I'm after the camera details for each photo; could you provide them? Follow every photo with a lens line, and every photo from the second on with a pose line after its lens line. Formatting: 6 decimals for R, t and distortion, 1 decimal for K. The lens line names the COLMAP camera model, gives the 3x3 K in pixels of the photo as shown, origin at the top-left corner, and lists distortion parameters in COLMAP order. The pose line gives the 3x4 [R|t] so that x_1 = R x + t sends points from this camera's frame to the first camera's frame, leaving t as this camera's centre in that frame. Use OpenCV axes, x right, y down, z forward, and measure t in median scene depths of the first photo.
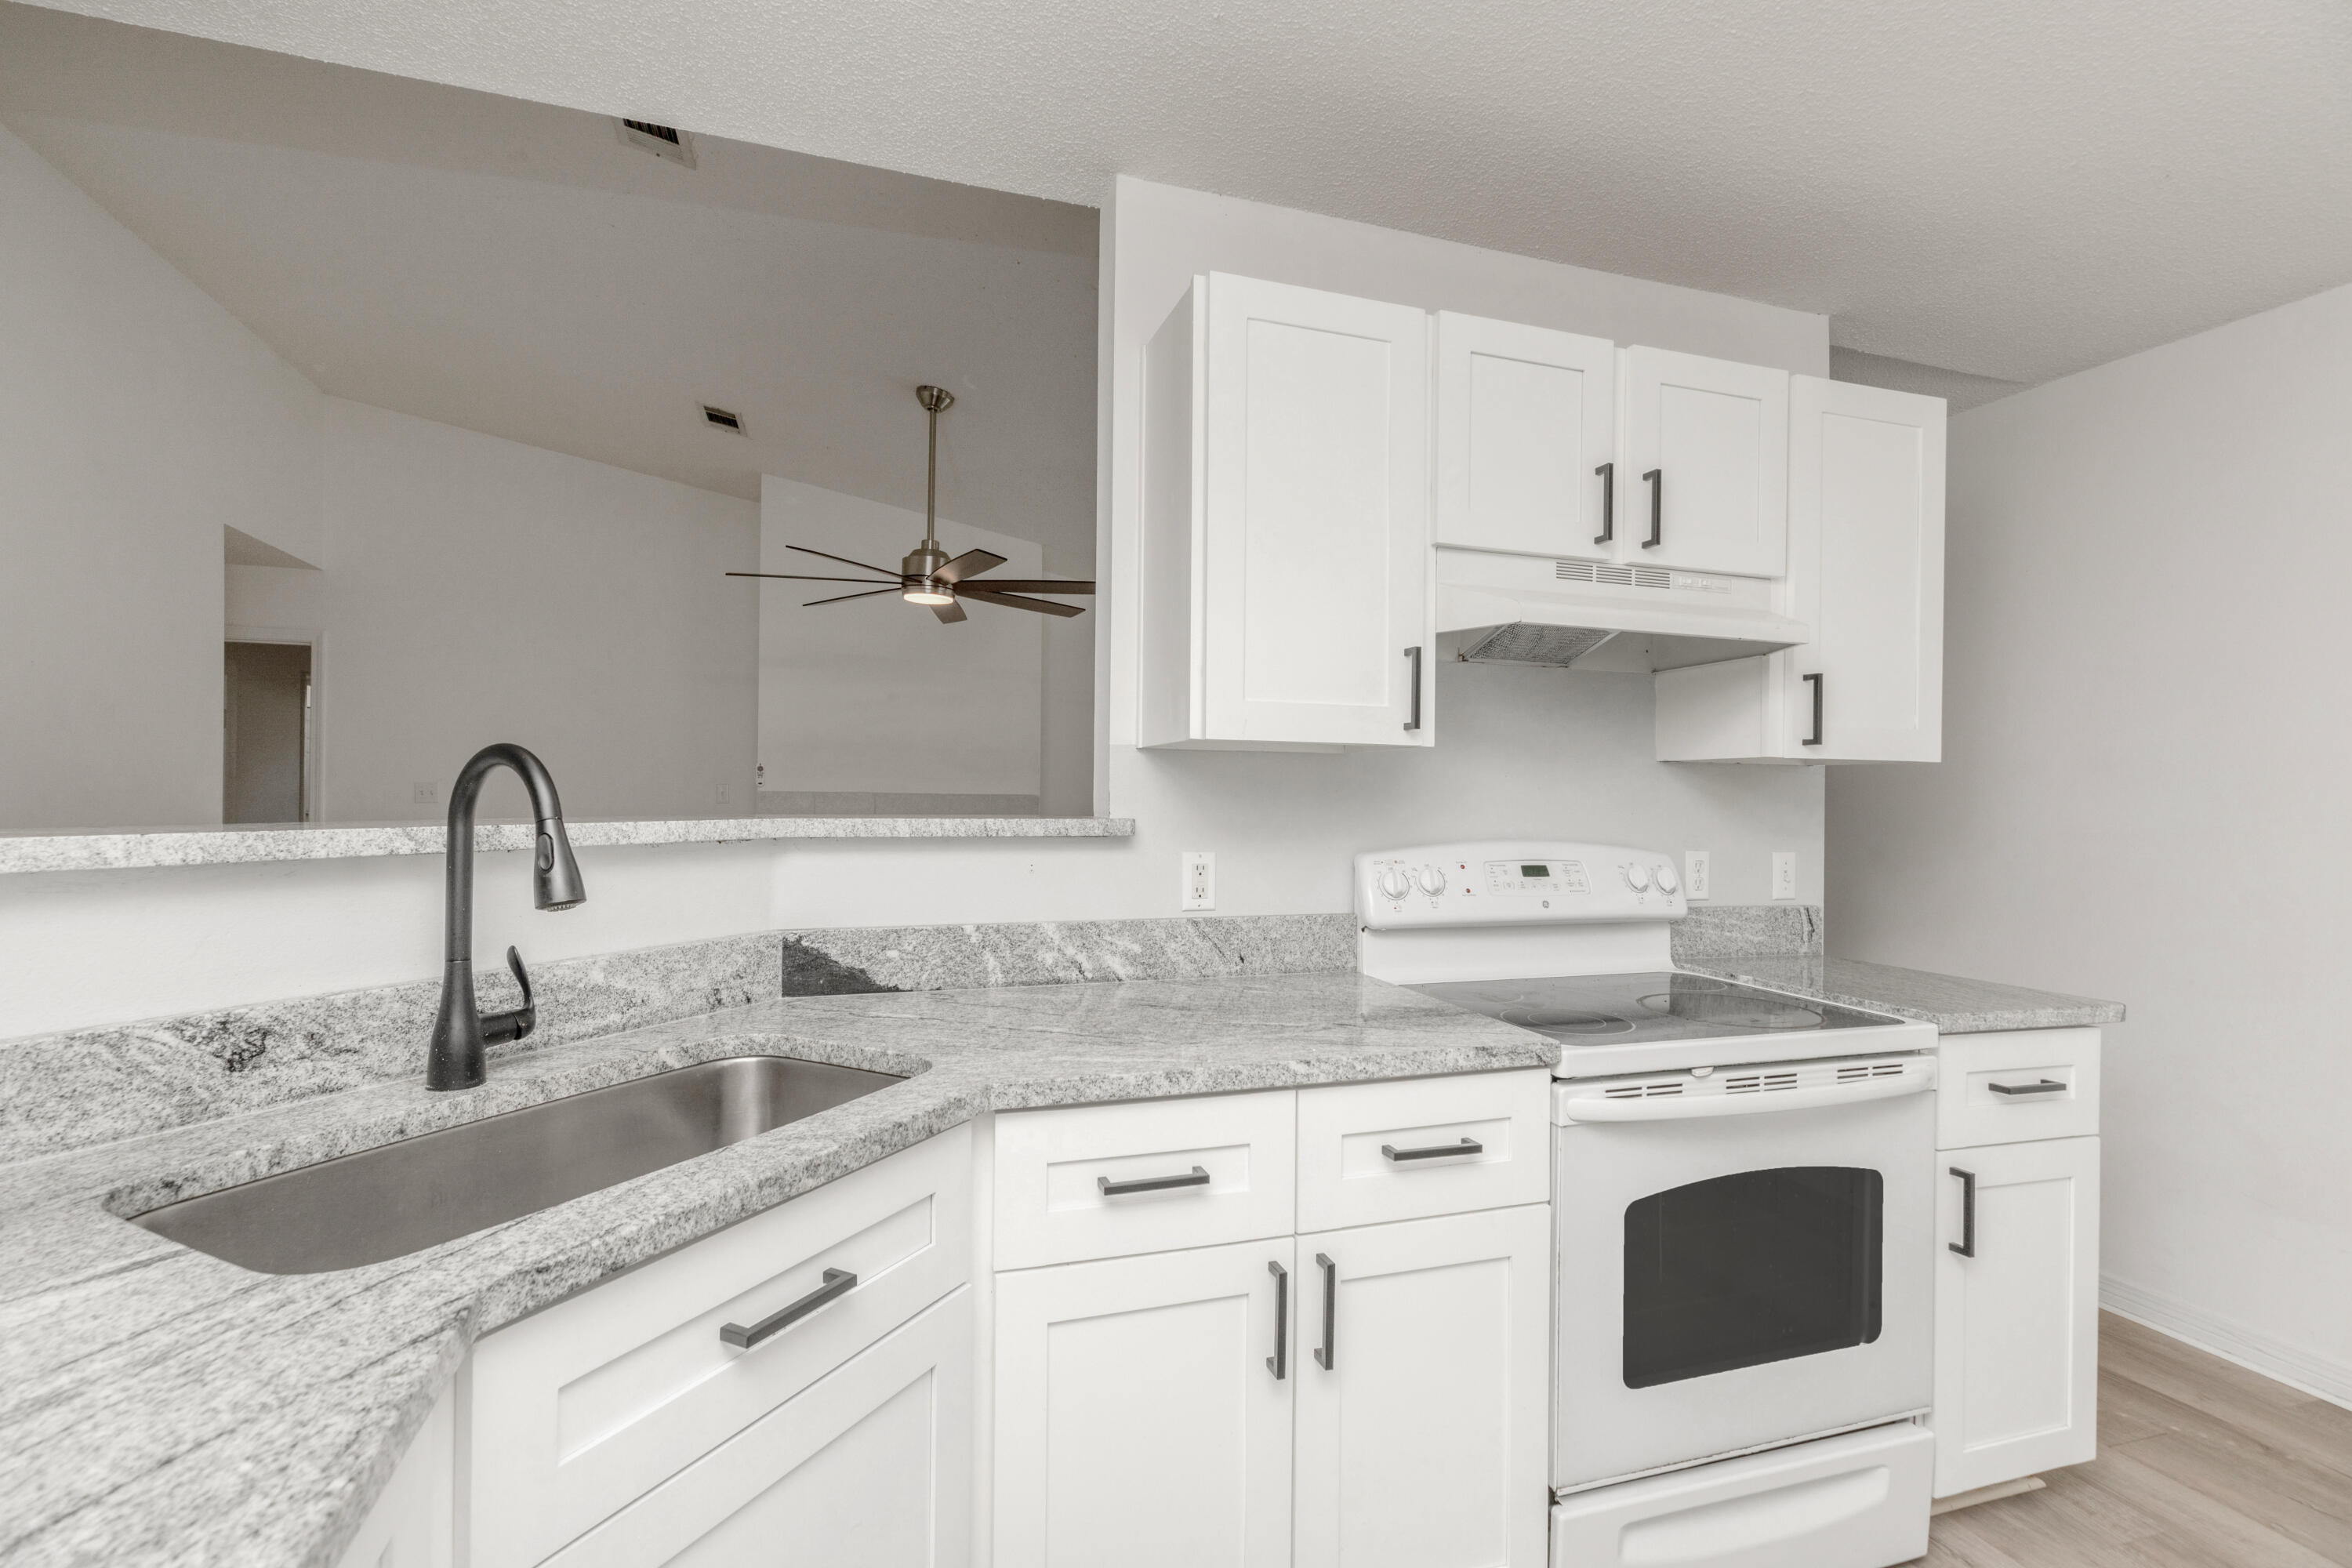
lens RADIAL K [[1094.4, 0, 1163.9], [0, 1094.4, 790.6], [0, 0, 1]] dist [0.001668, -0.000619]
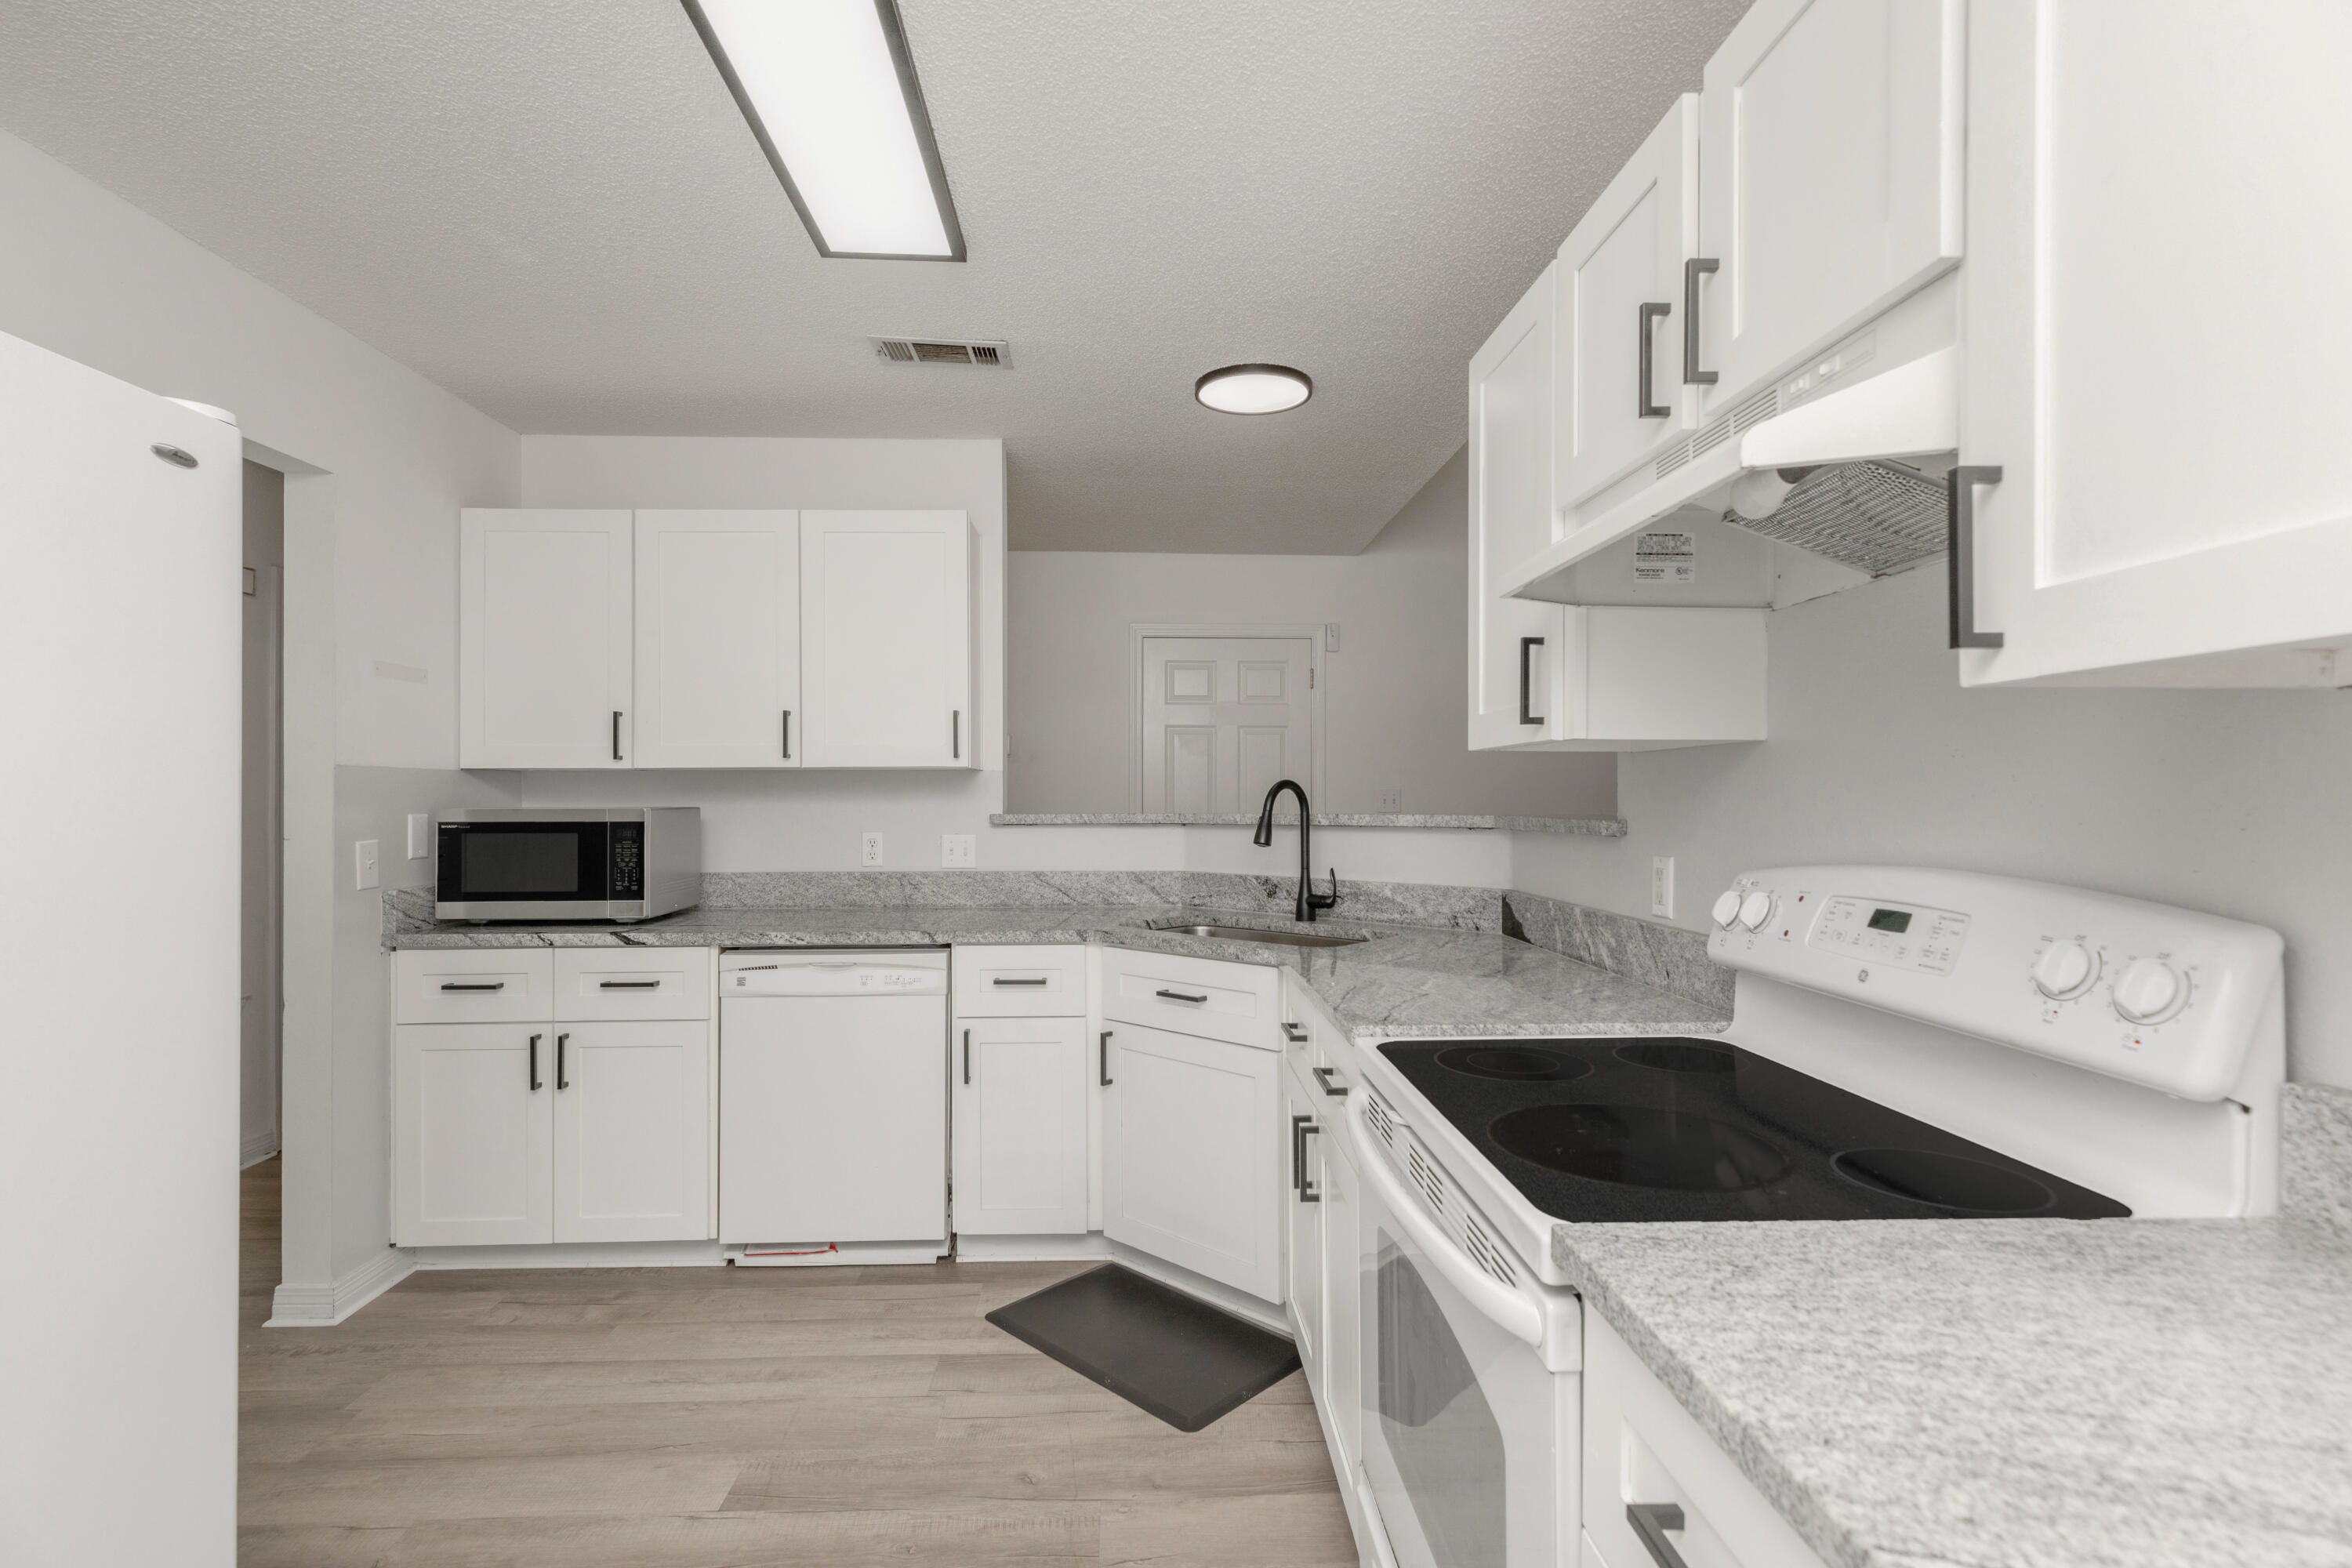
lens RADIAL K [[1094.4, 0, 1163.9], [0, 1094.4, 790.6], [0, 0, 1]] dist [0.001668, -0.000619]
pose [[-0.286078, -0.018772, -0.958023, 1.470258], [-0.003213, 0.999821, -0.018631, 0.024212], [0.958201, -0.002252, -0.286087, 1.165924]]
